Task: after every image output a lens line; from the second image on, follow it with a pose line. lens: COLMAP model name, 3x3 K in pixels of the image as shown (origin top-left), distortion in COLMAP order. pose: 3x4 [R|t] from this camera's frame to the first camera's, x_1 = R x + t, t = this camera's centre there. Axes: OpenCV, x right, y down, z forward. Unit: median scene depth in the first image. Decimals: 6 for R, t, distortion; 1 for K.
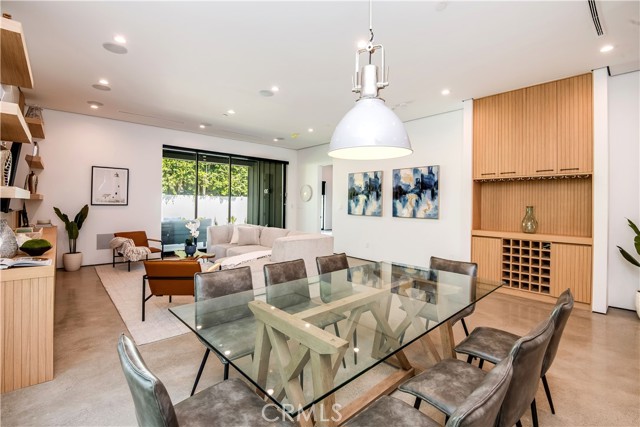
lens RADIAL K [[299.6, 0, 324.4], [0, 299.6, 201.9], [0, 0, 1]] dist [-0.016792, -0.002345]
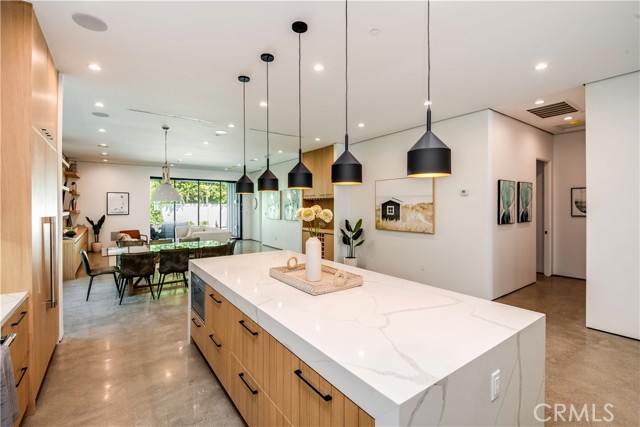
lens RADIAL K [[299.6, 0, 334.1], [0, 299.6, 205.6], [0, 0, 1]] dist [-0.016792, -0.002345]
pose [[0.996262, -0.013864, -0.085261, 0.681652], [0.014416, 0.999879, 0.005868, -0.034833], [0.085169, -0.007076, 0.996341, -0.610679]]
